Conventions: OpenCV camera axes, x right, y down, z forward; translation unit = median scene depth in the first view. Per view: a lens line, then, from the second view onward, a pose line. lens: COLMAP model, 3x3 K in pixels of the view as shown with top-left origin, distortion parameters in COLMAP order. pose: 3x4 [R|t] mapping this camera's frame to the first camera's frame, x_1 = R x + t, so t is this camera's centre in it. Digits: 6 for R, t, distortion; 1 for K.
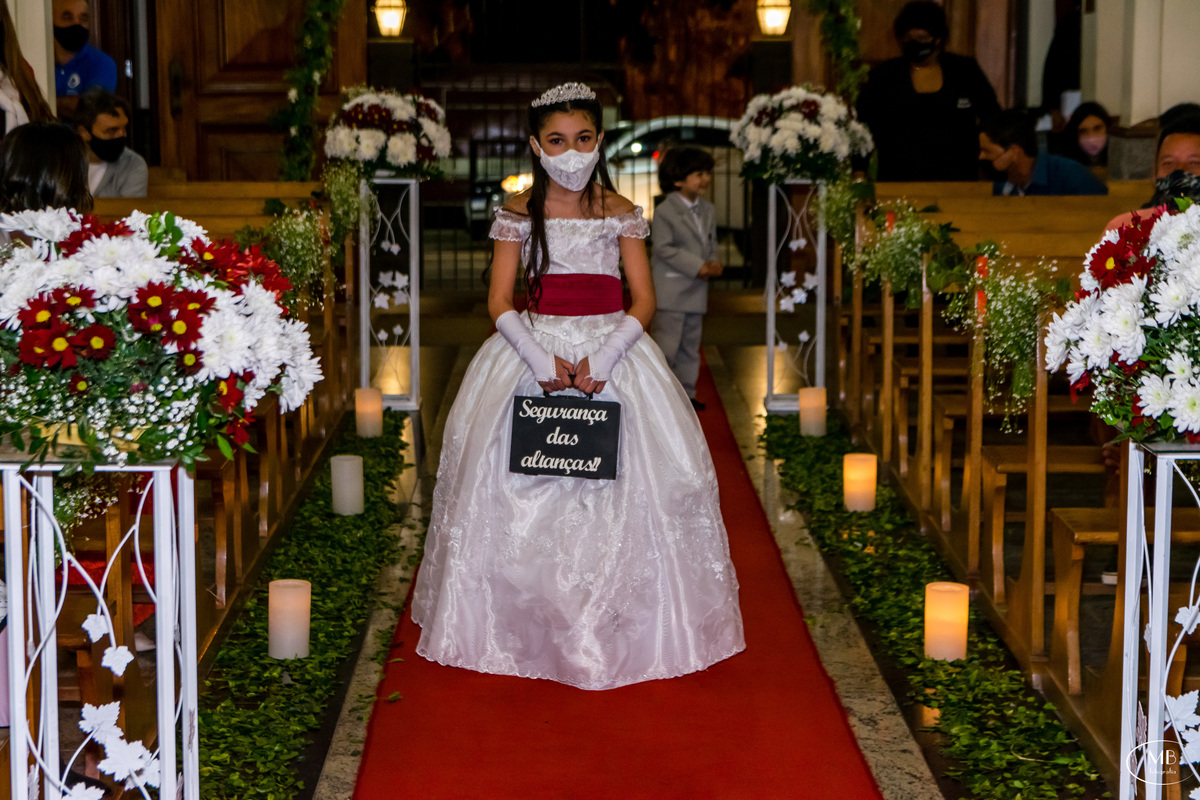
lens RADIAL K [[2363.7, 0, 600.0], [0, 2363.7, 400.0], [0, 0, 1]] dist [0.015812, -0.119596]
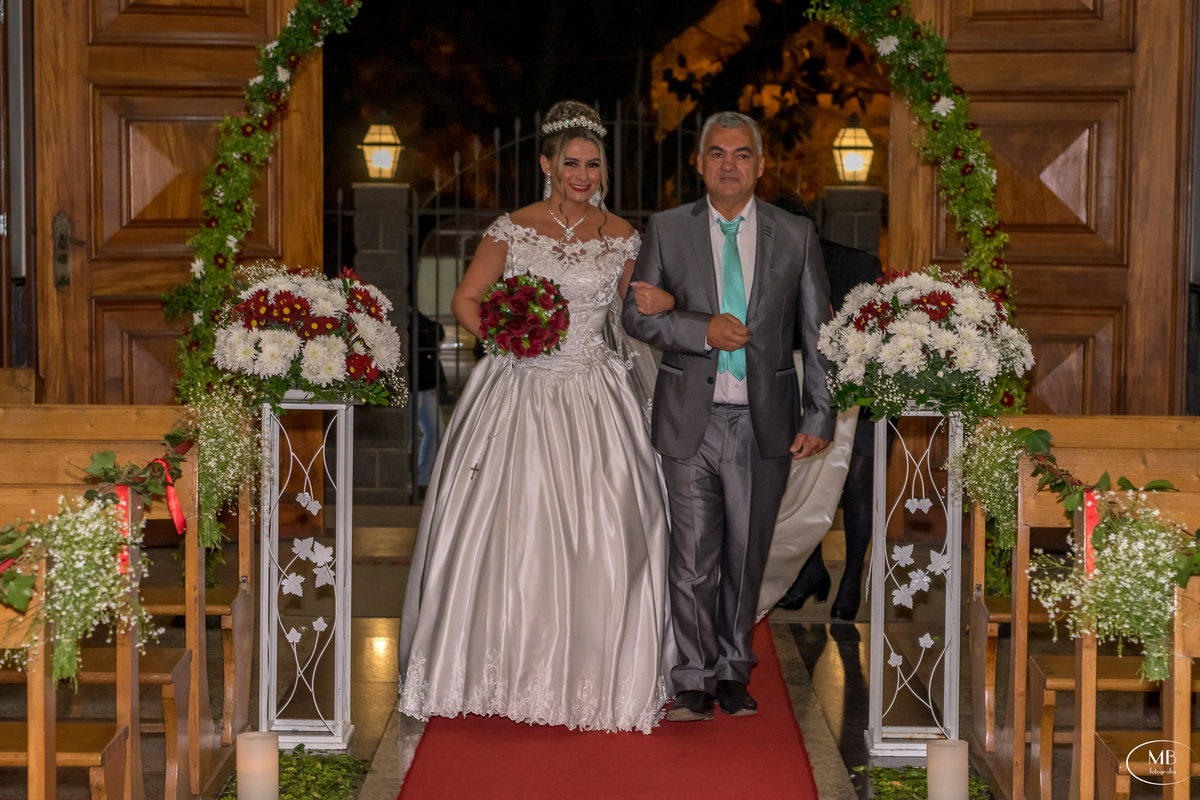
lens RADIAL K [[2363.7, 0, 600.0], [0, 2363.7, 400.0], [0, 0, 1]] dist [0.015812, -0.119596]
pose [[0.999731, 0.011397, -0.020181, 0.007172], [-0.012531, 0.998298, -0.056958, -0.057590], [0.019497, 0.057196, 0.998173, 0.336838]]
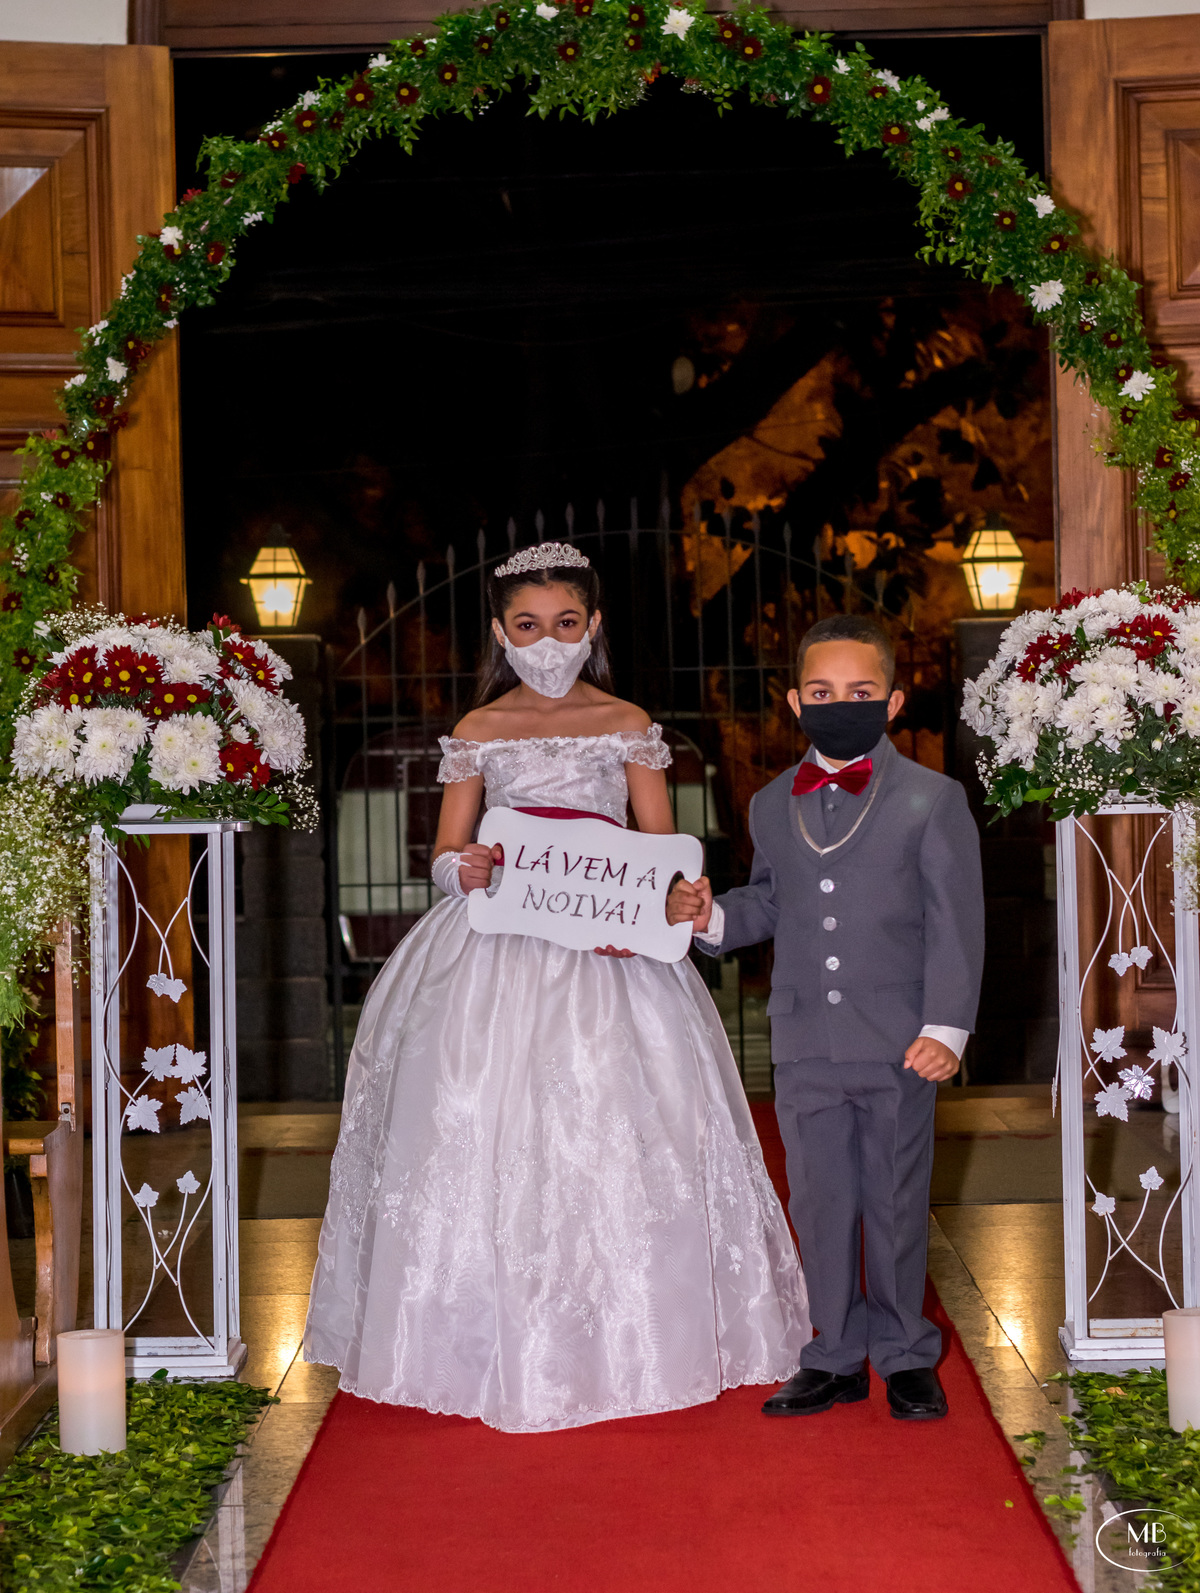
lens RADIAL K [[3524.9, 0, 600.0], [0, 3524.9, 796.5], [0, 0, 1]] dist [0.030335, -0.439635]
pose [[0.999477, -0.021671, -0.024017, 0.005034], [0.018187, 0.990427, -0.136835, -0.010651], [0.026753, 0.136327, 0.990303, 0.377659]]
